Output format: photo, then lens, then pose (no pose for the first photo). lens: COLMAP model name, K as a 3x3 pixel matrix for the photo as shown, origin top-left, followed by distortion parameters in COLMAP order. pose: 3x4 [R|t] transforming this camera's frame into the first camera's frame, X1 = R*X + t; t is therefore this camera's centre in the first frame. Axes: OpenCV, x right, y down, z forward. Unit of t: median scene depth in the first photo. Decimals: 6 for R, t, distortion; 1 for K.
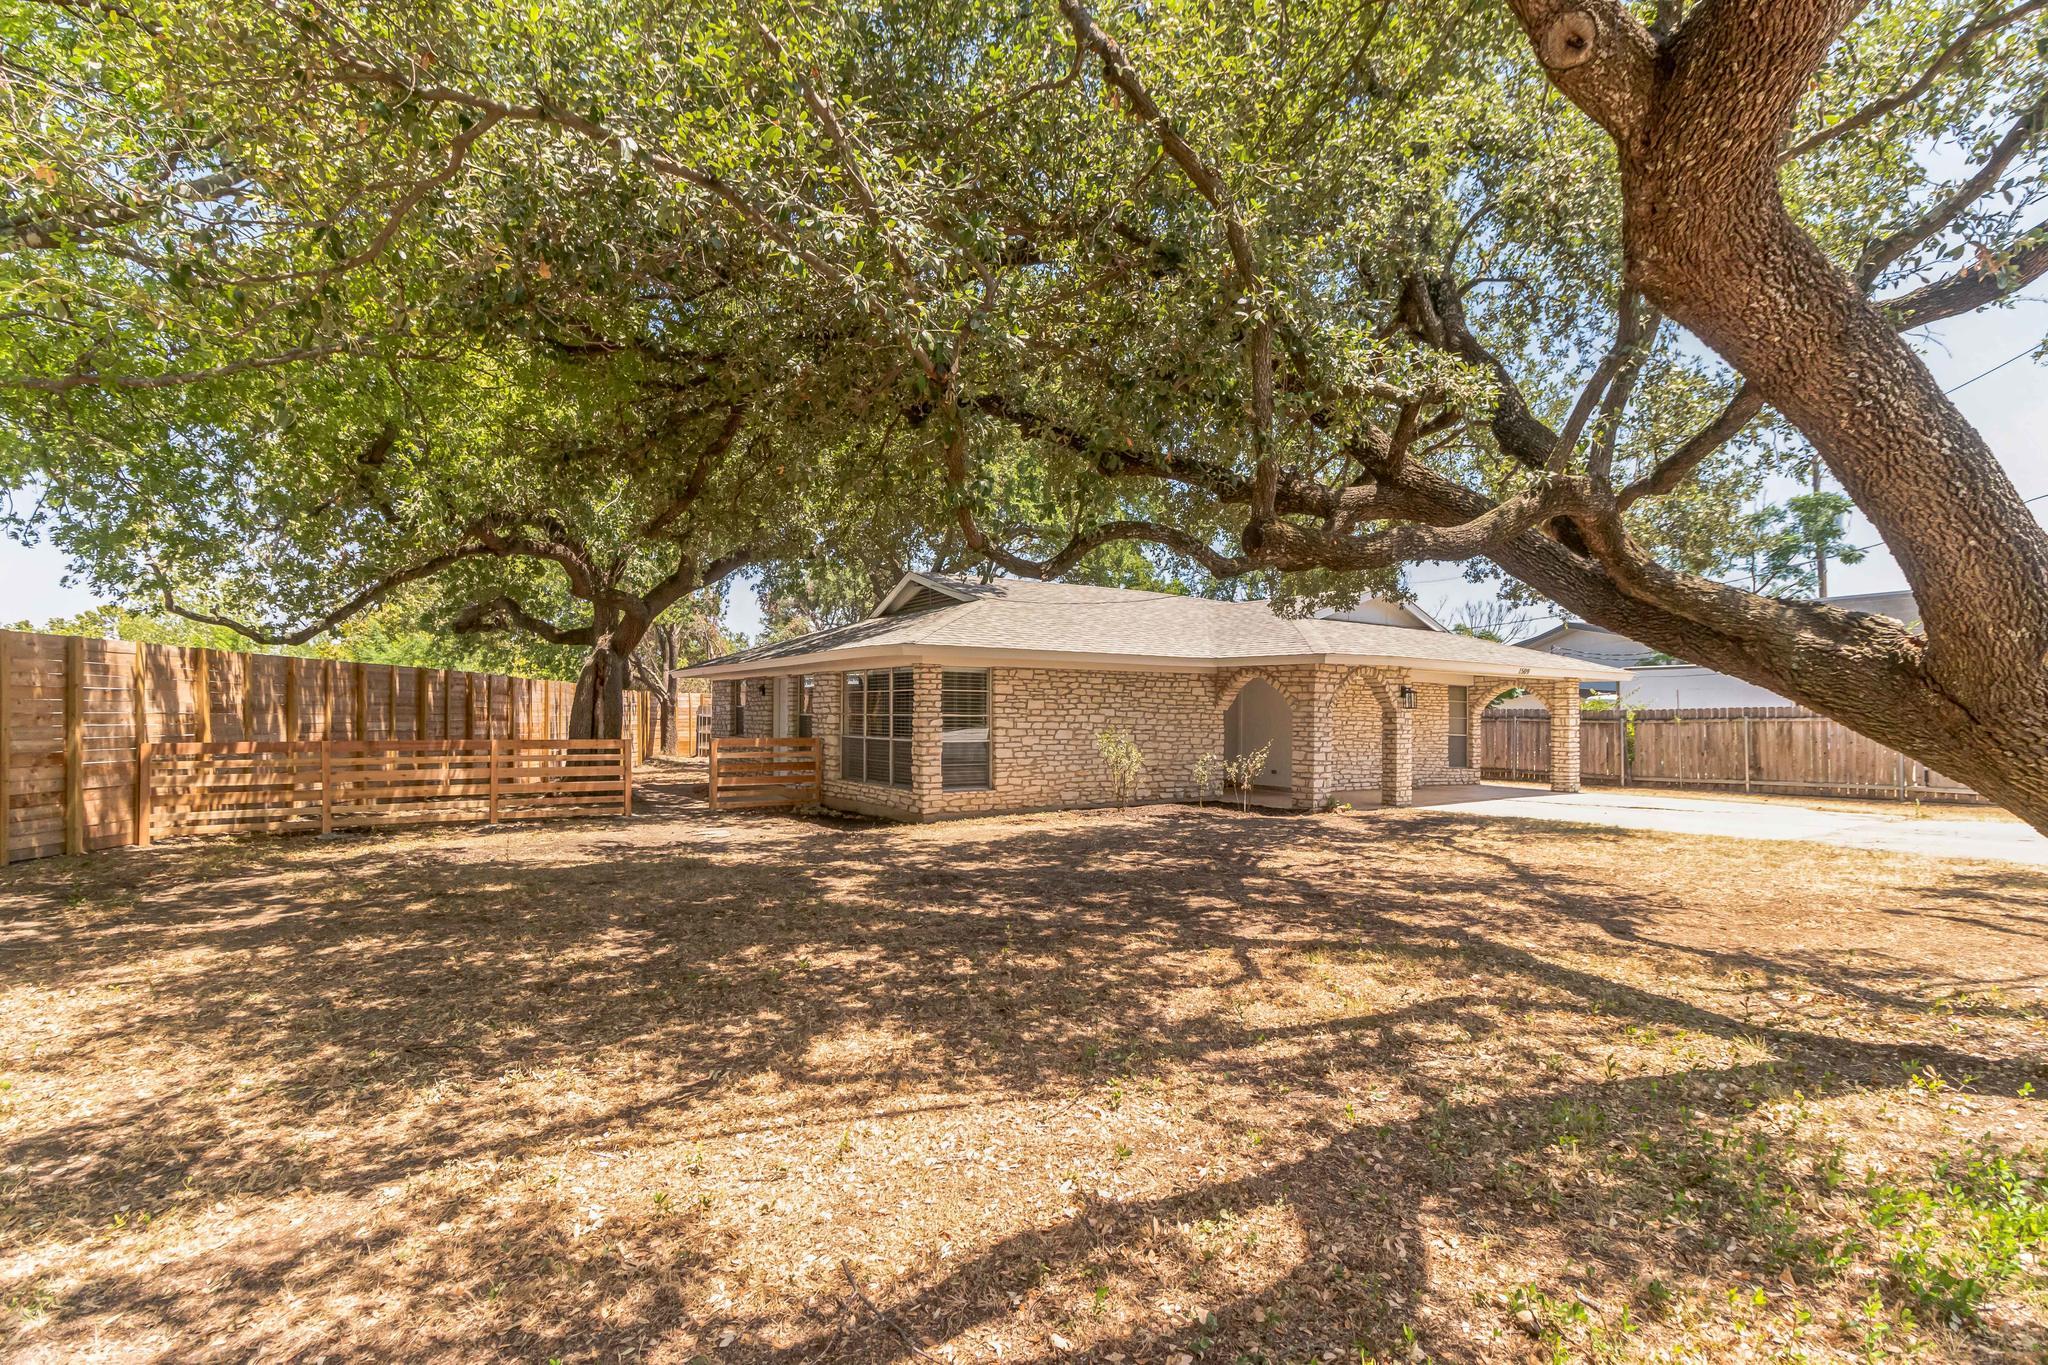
lens RADIAL K [[996.1, 0, 1012.3], [0, 996.1, 716.9], [0, 0, 1]] dist [0.000992, 0.000037]
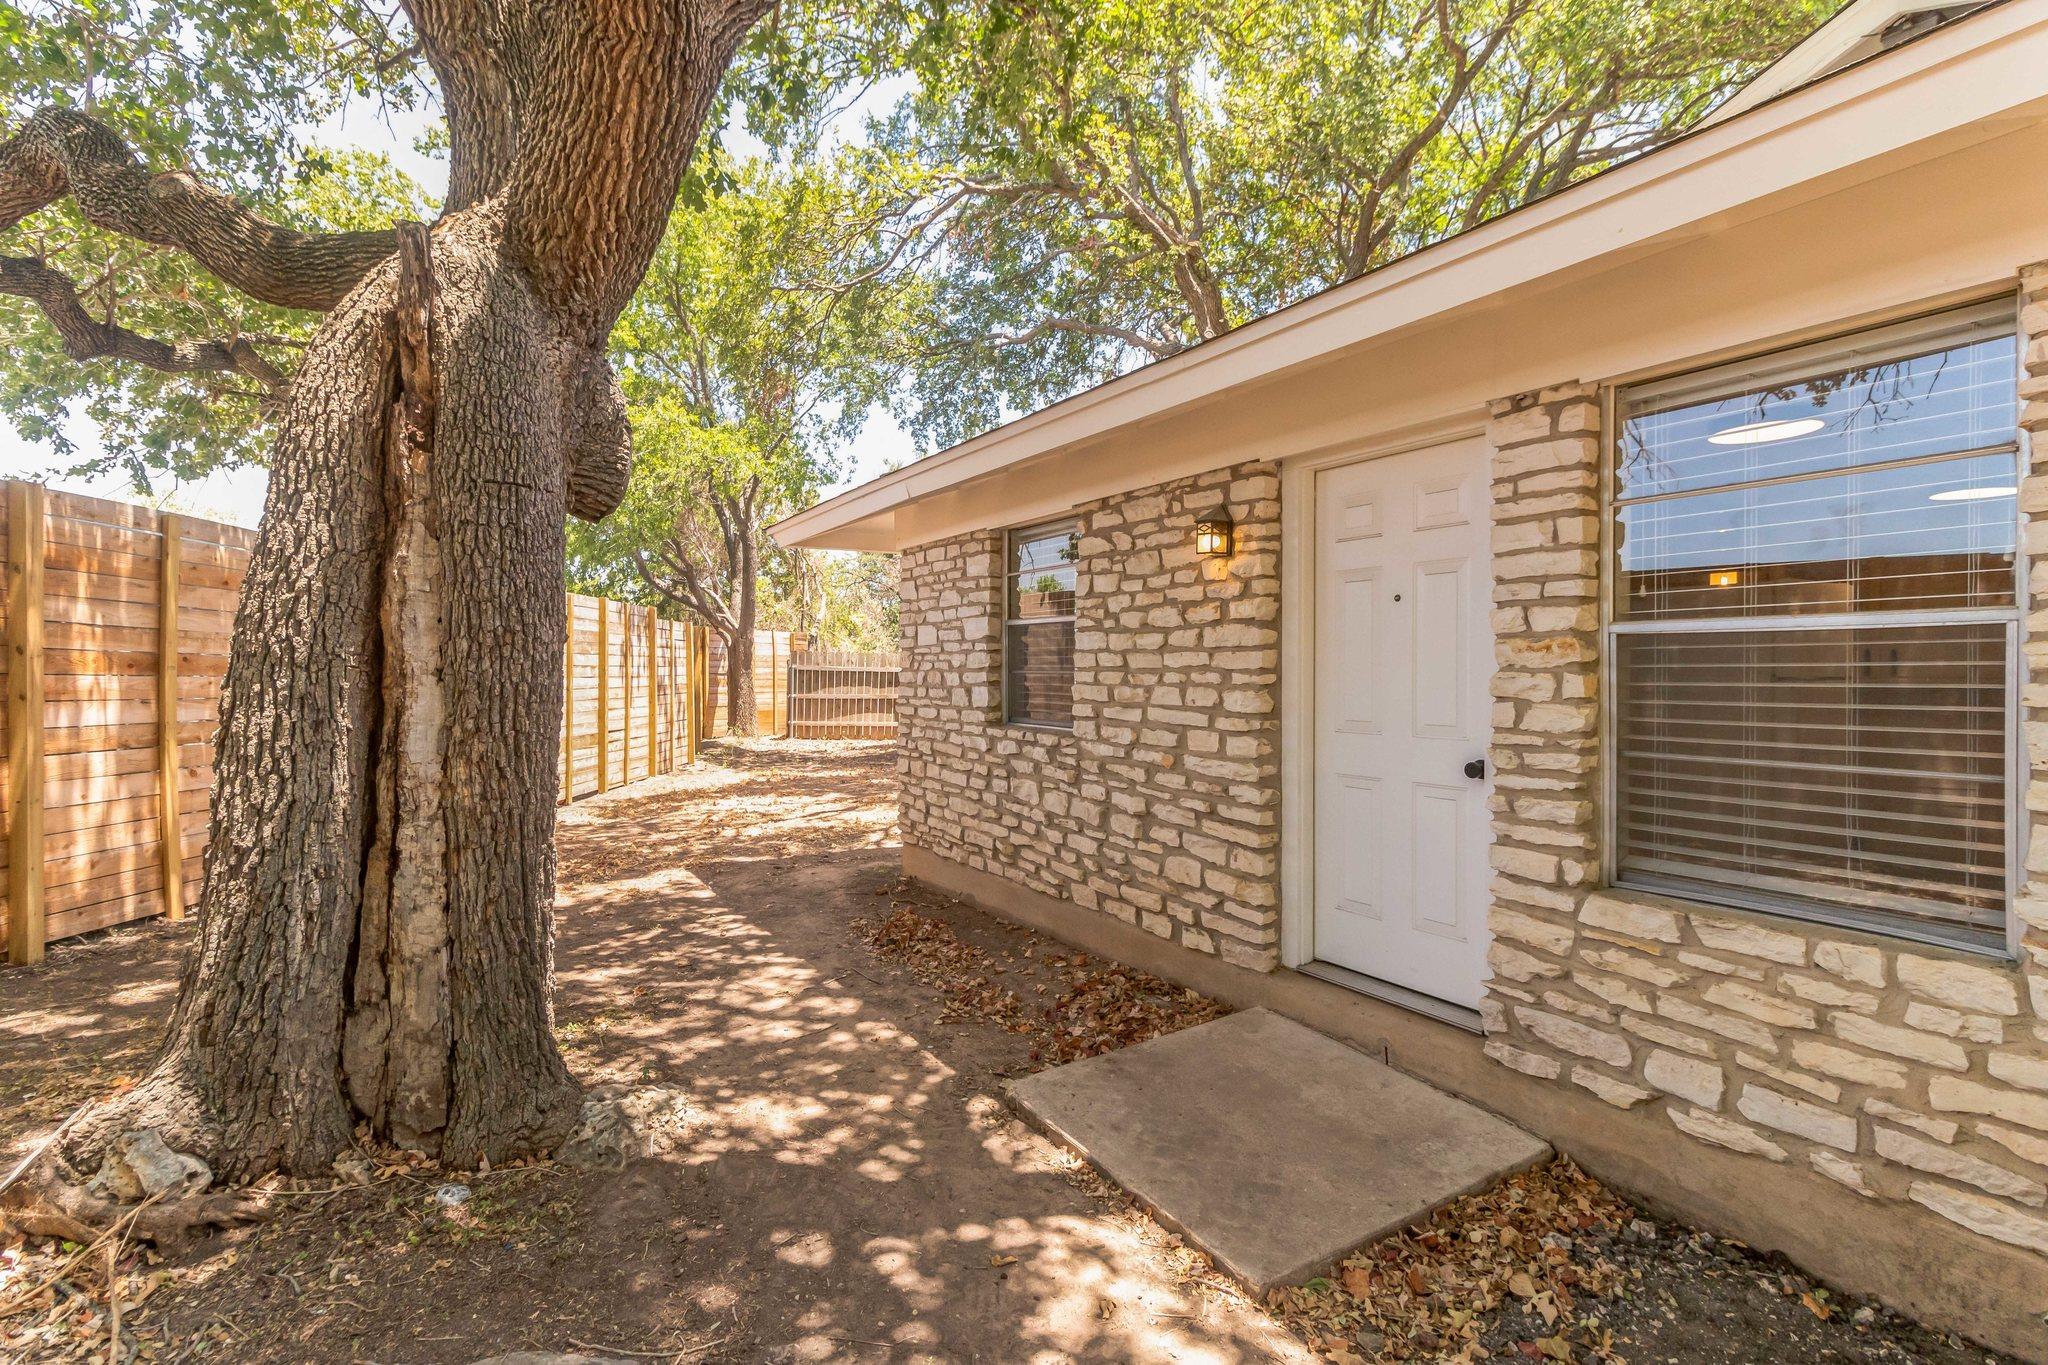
lens RADIAL K [[944.9, 0, 999.5], [0, 944.9, 669.6], [0, 0, 1]] dist [0.009993, -0.003296]
pose [[0.998835, -0.002569, -0.048197, -0.273534], [0.002359, 0.999987, -0.004430, 0.003939], [0.048208, 0.004311, 0.998828, 0.743638]]
